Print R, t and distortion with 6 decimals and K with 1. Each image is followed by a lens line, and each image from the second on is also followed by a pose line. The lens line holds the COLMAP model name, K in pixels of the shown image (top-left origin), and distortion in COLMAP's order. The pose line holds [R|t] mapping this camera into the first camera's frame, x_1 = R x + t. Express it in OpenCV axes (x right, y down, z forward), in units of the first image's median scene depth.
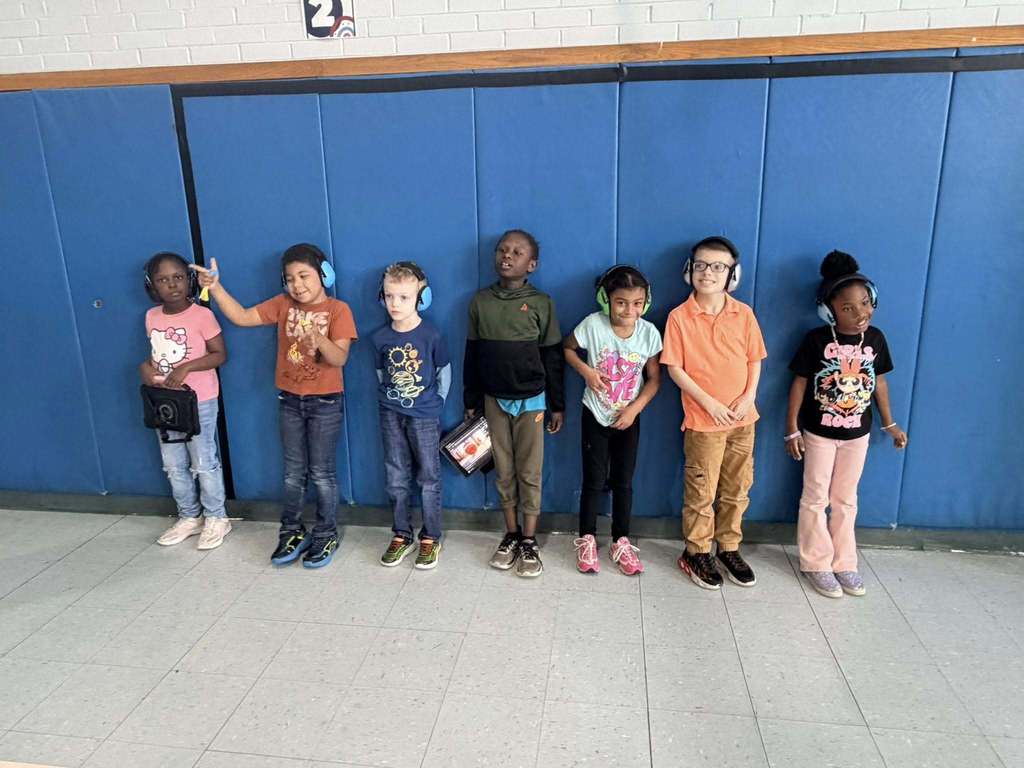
lens RADIAL K [[721.7, 0, 515.6], [0, 721.7, 383.6], [0, 0, 1]] dist [0.009549, 0.002856]
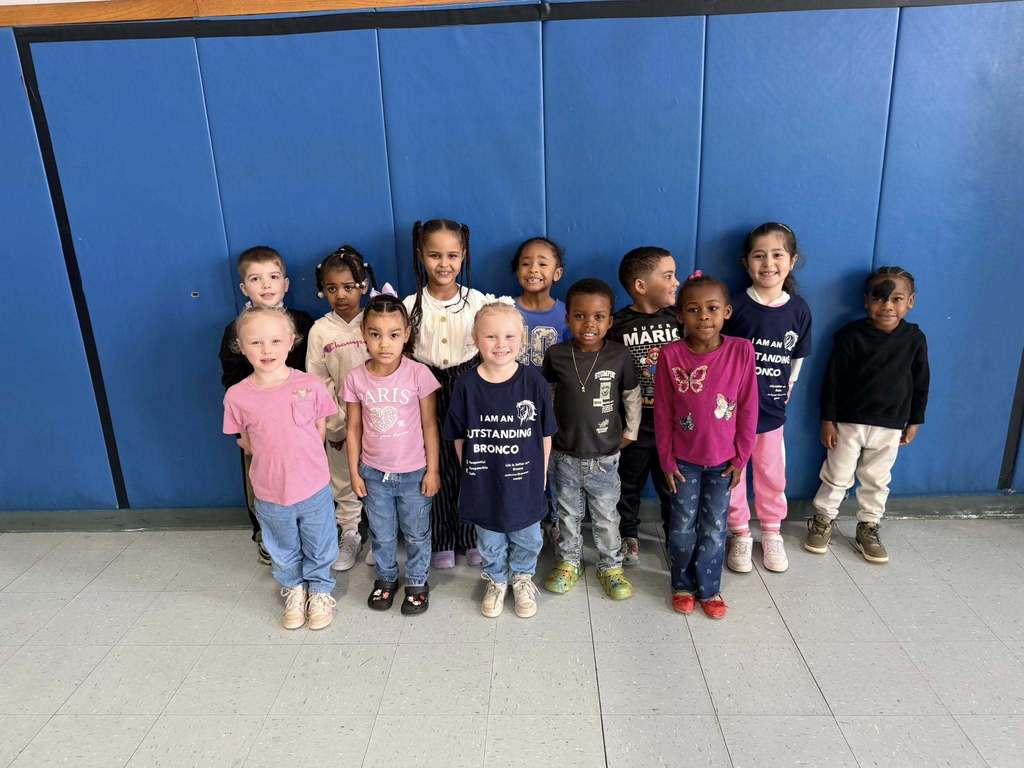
lens RADIAL K [[721.7, 0, 509.6], [0, 721.7, 382.9], [0, 0, 1]] dist [0.009549, 0.002856]
pose [[0.995644, -0.045635, 0.081309, 0.011785], [0.042704, 0.998386, 0.037434, -0.007889], [-0.082886, -0.033799, 0.995986, 0.106720]]
